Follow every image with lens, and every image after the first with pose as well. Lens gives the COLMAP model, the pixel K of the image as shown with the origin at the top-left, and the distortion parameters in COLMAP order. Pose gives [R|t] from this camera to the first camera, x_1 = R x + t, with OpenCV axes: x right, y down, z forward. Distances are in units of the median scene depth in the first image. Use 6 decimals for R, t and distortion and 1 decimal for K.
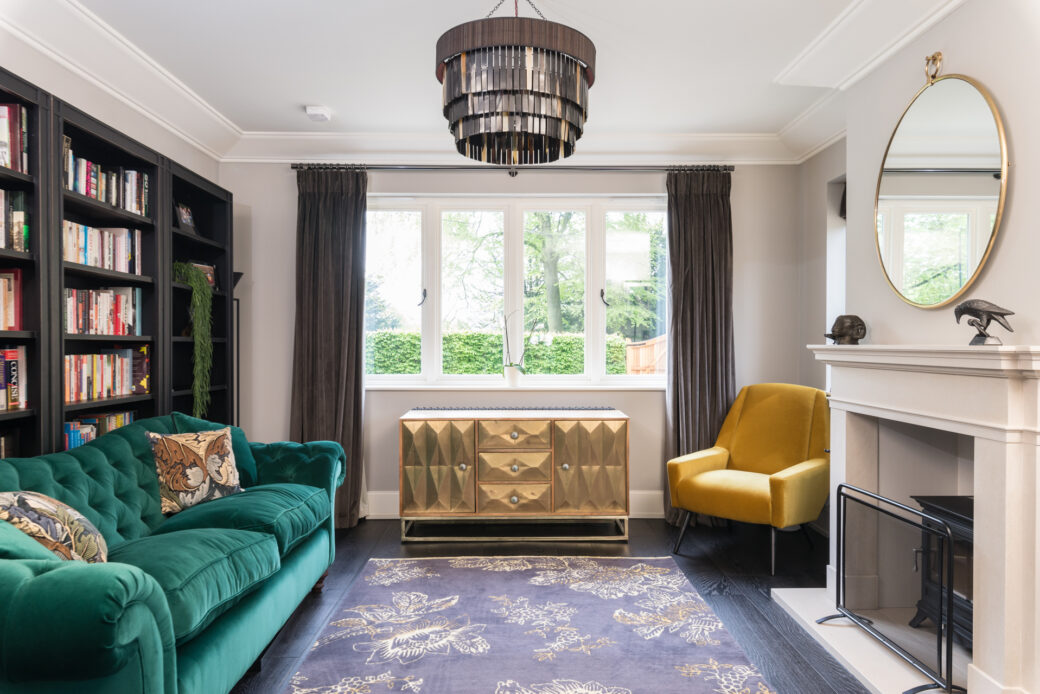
lens RADIAL K [[699.0, 0, 521.2], [0, 699.0, 344.4], [0, 0, 1]] dist [-0.000431, -0.000058]
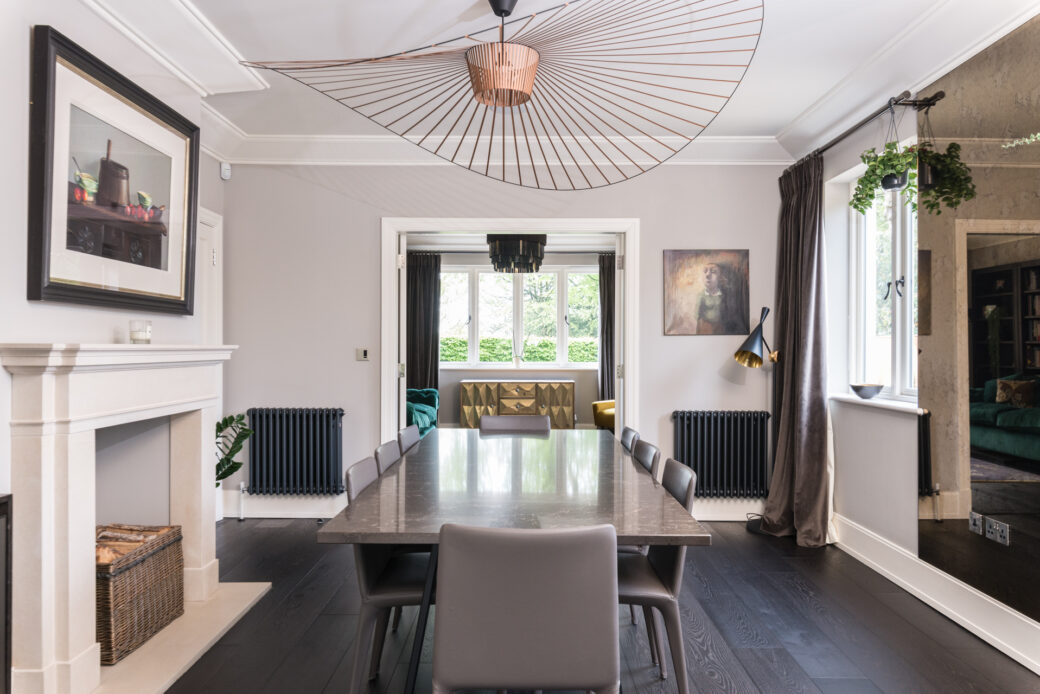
lens RADIAL K [[779.2, 0, 519.2], [0, 779.2, 347.5], [0, 0, 1]] dist [0.000019, 0.000002]
pose [[0.999808, 0.002398, -0.019437, 0.034400], [-0.002429, 0.999996, -0.001581, 0.008555], [0.019433, 0.001628, 0.999810, -1.124112]]
